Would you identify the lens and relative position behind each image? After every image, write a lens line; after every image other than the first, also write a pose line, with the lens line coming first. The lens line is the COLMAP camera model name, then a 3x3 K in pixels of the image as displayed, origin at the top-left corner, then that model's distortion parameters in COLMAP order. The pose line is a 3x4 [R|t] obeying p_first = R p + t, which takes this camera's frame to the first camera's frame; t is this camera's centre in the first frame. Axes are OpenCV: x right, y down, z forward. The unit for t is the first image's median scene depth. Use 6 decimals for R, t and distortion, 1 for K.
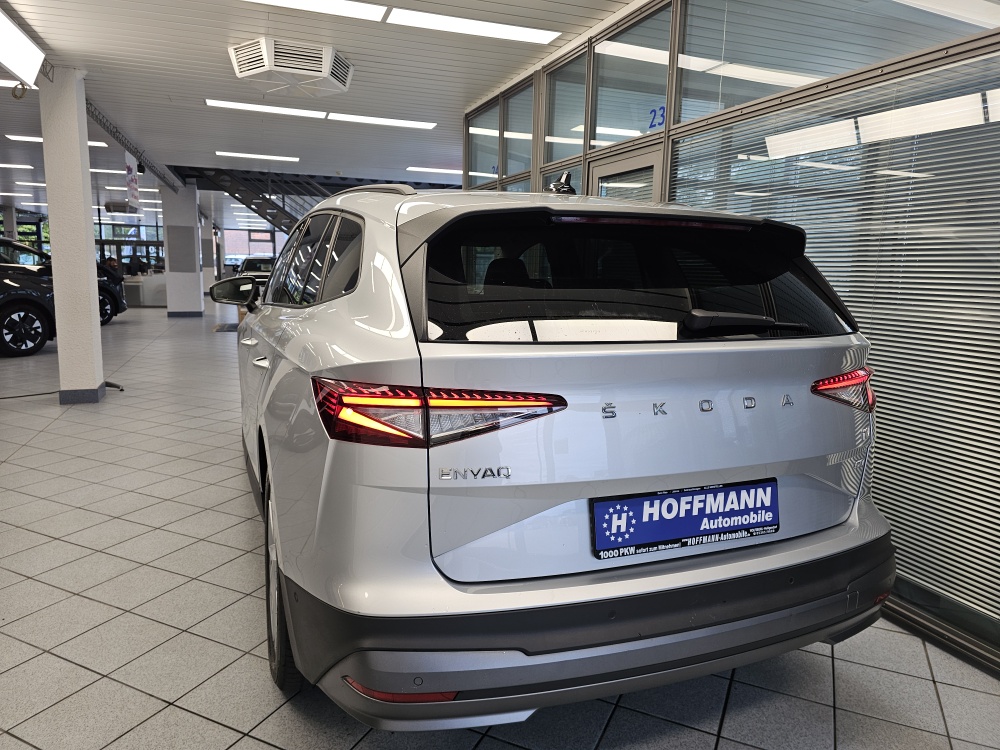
lens RADIAL K [[686.2, 0, 495.2], [0, 686.2, 370.7], [0, 0, 1]] dist [0.052217, -0.056360]
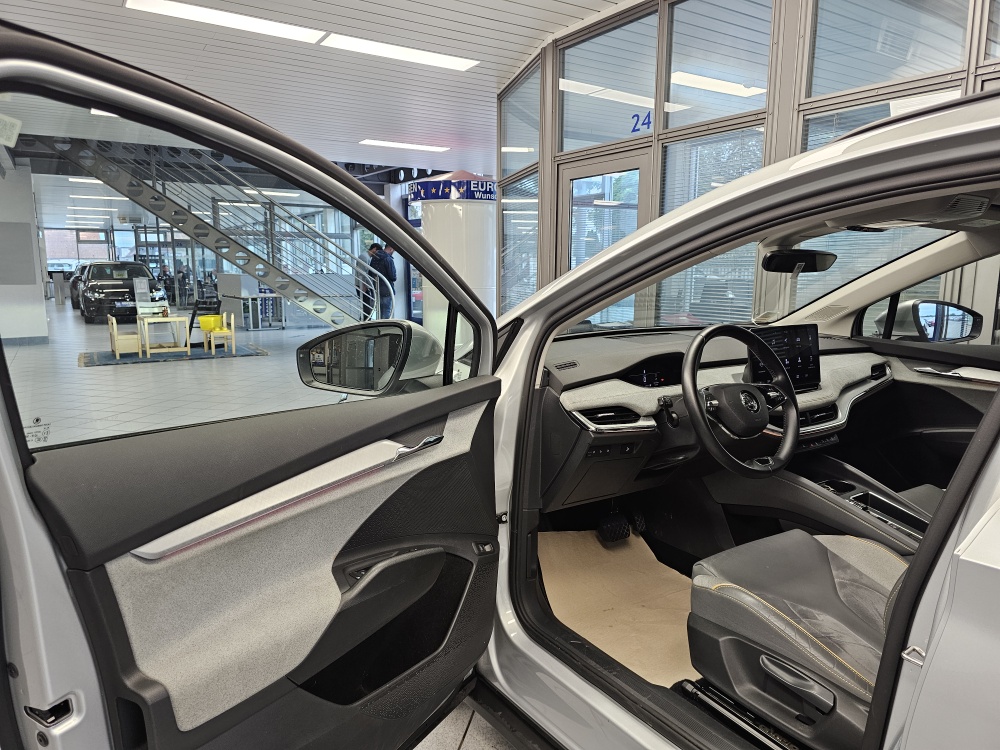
lens RADIAL K [[686.2, 0, 481.8], [0, 686.2, 380.0], [0, 0, 1]] dist [0.052217, -0.056360]
pose [[0.977264, -0.053014, 0.205290, -0.127716], [0.050069, 0.998555, 0.019516, -0.030194], [-0.206028, -0.008793, 0.978507, 0.169972]]
